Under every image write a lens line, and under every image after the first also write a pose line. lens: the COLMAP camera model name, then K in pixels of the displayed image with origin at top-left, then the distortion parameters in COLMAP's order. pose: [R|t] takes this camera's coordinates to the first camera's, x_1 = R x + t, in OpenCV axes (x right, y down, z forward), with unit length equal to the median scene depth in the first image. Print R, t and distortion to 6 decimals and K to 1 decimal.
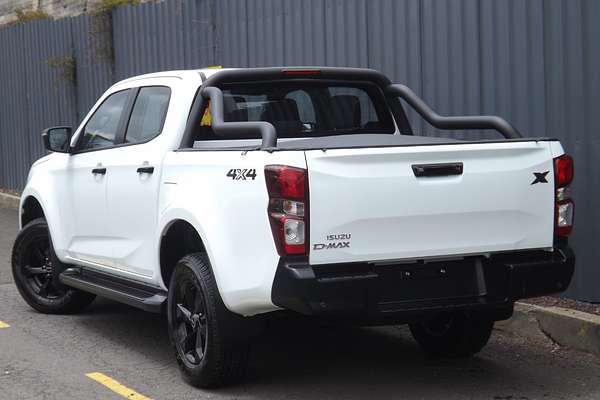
lens RADIAL K [[1313.1, 0, 299.4], [0, 1313.1, 202.1], [0, 0, 1]] dist [0.458571, 0.000000]
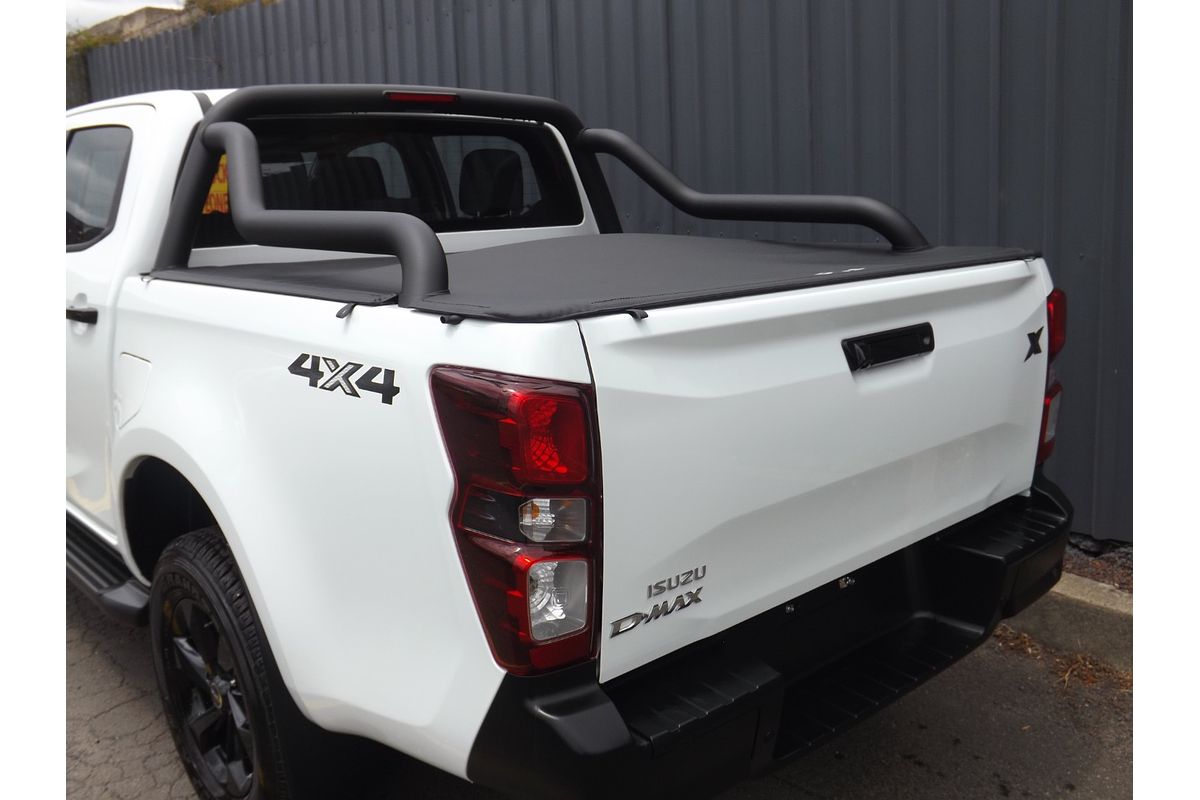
lens RADIAL K [[1025.2, 0, 601.3], [0, 1025.2, 382.2], [0, 0, 1]] dist [-0.060258, -0.000509]
pose [[0.958272, -0.048373, 0.281735, -0.052261], [0.011581, 0.991338, 0.130821, -0.051022], [-0.285623, -0.122099, 0.950532, 0.721406]]
